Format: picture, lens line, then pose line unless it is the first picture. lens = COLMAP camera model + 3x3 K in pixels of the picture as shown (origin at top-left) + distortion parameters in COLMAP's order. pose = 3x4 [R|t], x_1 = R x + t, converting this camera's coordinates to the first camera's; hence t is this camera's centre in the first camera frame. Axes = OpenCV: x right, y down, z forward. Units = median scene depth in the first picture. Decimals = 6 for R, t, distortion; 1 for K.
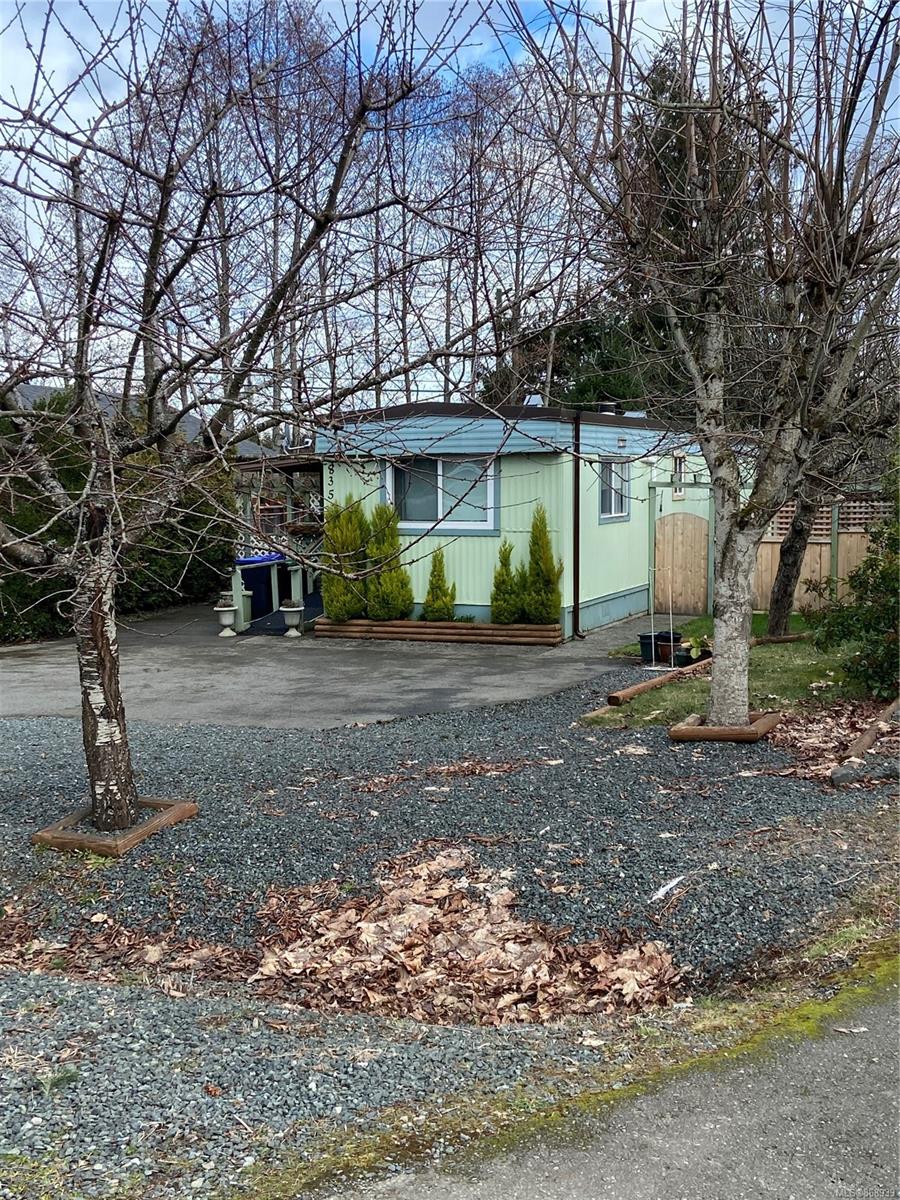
lens RADIAL K [[1437.5, 0, 450.0], [0, 1437.5, 600.0], [0, 0, 1]] dist [0.022581, -0.012024]
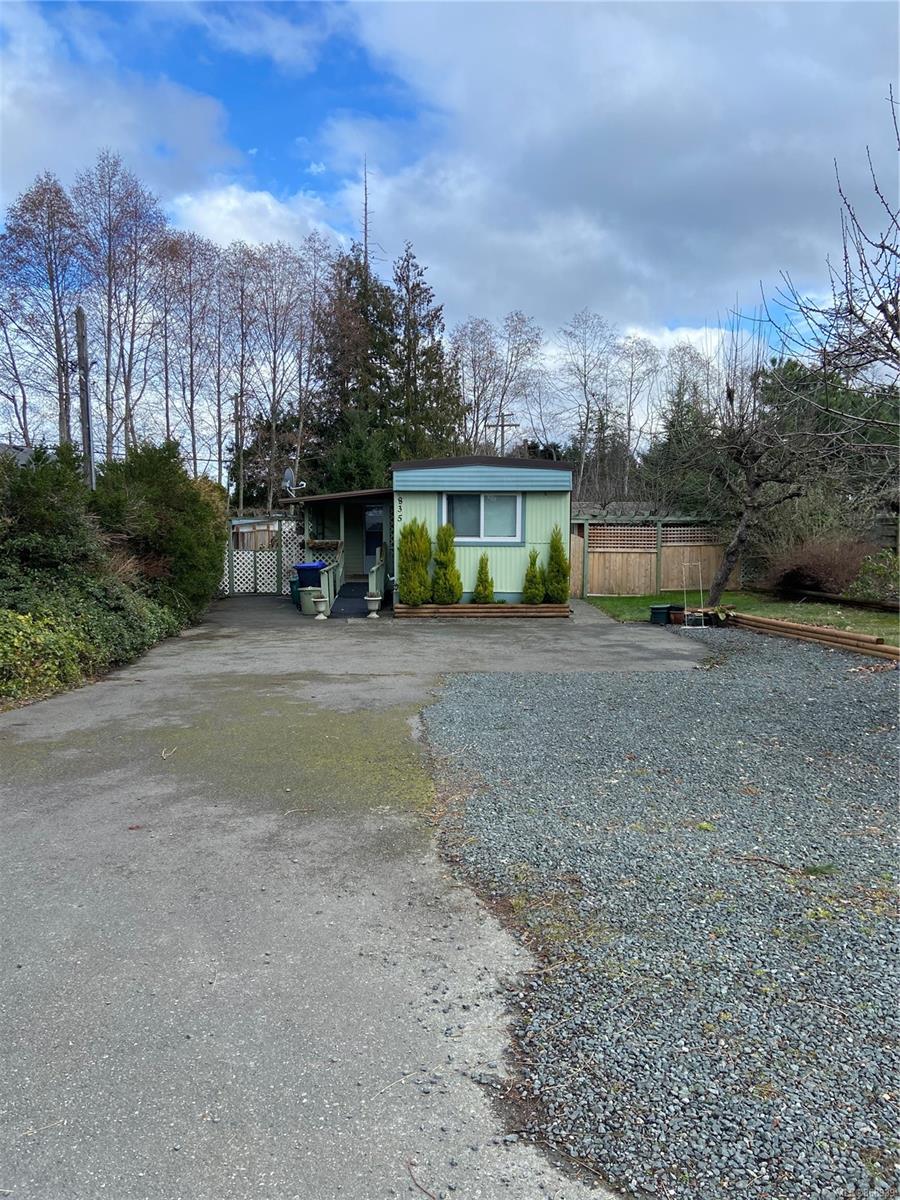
lens RADIAL K [[906.7, 0, 451.0], [0, 906.7, 619.4], [0, 0, 1]] dist [0.003939, 0.001151]
pose [[0.929822, -0.028823, 0.366880, -0.381956], [0.021906, 0.999495, 0.023004, 0.008455], [-0.367358, -0.013353, 0.929984, 0.141796]]
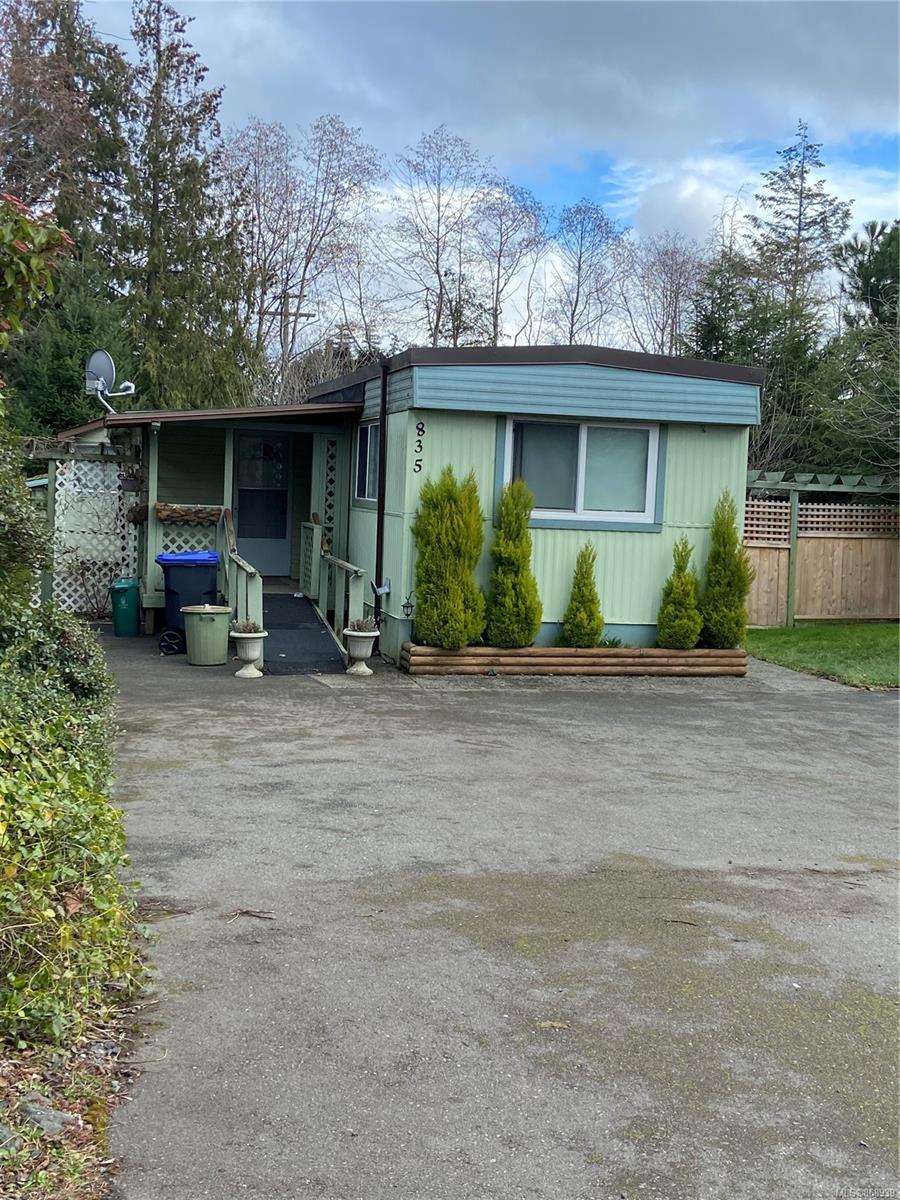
lens RADIAL K [[1437.5, 0, 450.0], [0, 1437.5, 600.0], [0, 0, 1]] dist [0.022581, -0.012024]
pose [[0.800183, -0.003406, 0.599746, -0.495984], [0.004351, 0.999991, -0.000126, -0.009225], [-0.599739, 0.002711, 0.800191, 0.457474]]
